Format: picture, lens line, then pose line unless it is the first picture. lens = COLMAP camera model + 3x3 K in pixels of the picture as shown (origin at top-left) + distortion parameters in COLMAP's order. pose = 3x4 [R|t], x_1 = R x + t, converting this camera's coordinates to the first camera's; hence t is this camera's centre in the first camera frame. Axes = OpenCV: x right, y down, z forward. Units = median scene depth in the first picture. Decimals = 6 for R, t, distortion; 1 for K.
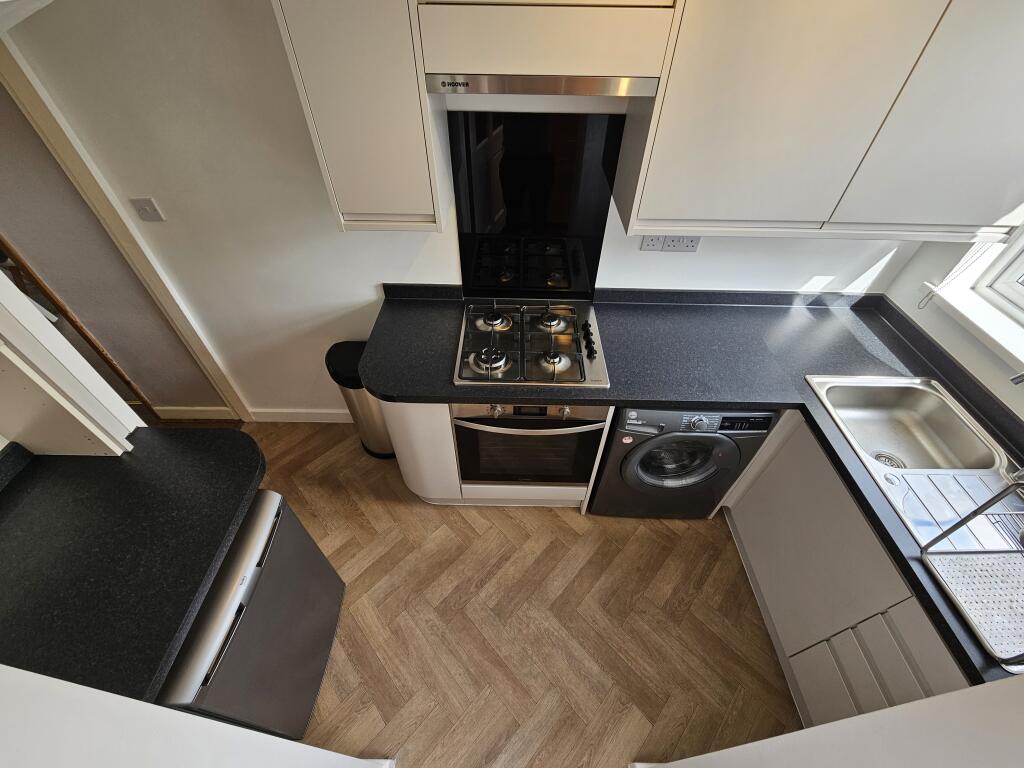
lens RADIAL K [[422.0, 0, 514.7], [0, 422.0, 376.6], [0, 0, 1]] dist [0.001404, -0.000872]
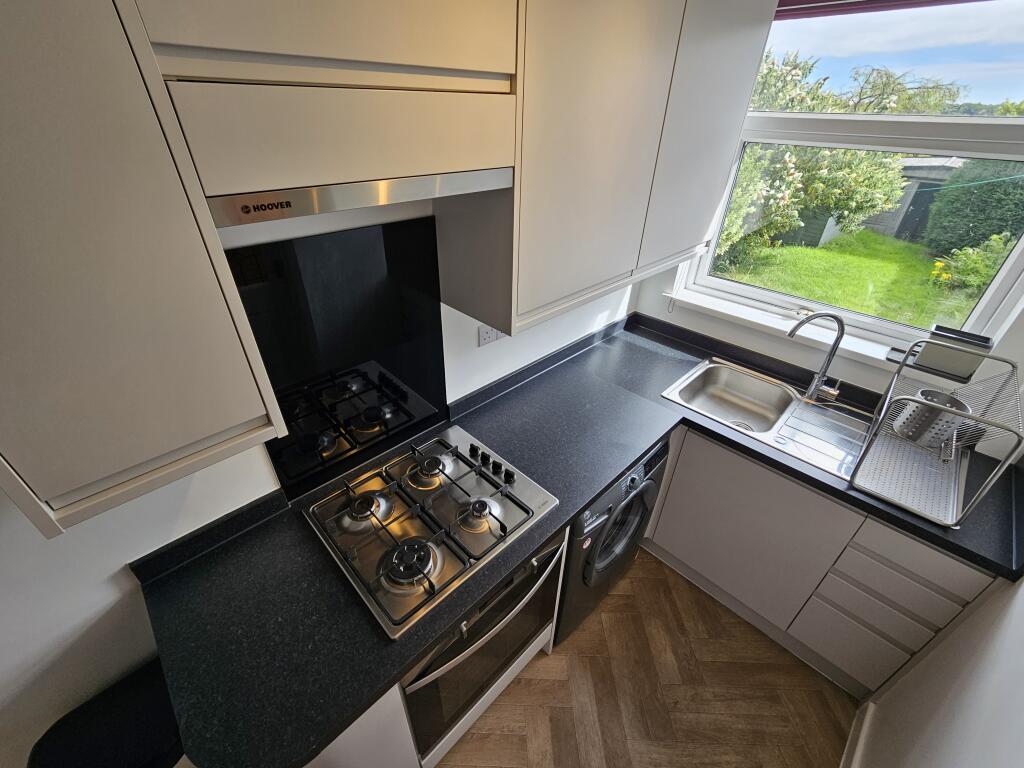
lens RADIAL K [[422.0, 0, 514.7], [0, 422.0, 376.6], [0, 0, 1]] dist [0.001404, -0.000872]
pose [[0.706731, -0.380409, 0.596507, -0.203757], [0.492864, 0.869611, -0.029362, -0.178338], [-0.507559, 0.314747, 0.802071, 0.257032]]
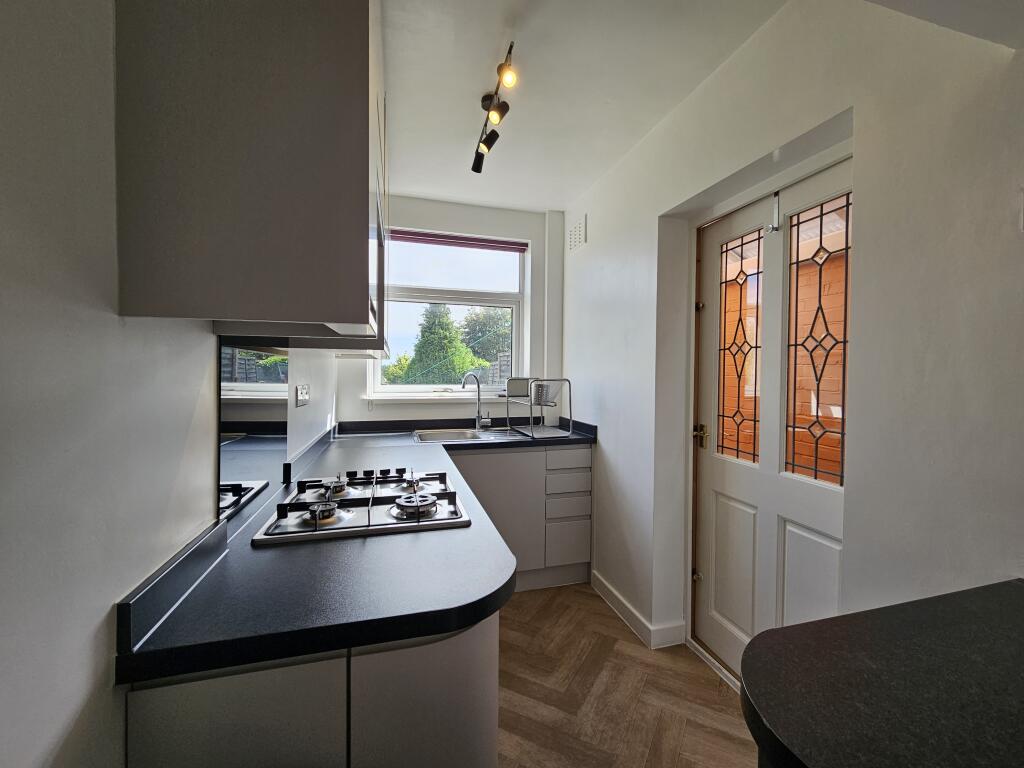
lens RADIAL K [[421.3, 0, 509.8], [0, 421.3, 377.8], [0, 0, 1]] dist [0.002743, 0.000475]
pose [[-0.269761, -0.029520, 0.962475, -0.715207], [0.672924, 0.709171, 0.210357, -0.221190], [-0.688769, 0.704418, -0.171442, 0.770561]]
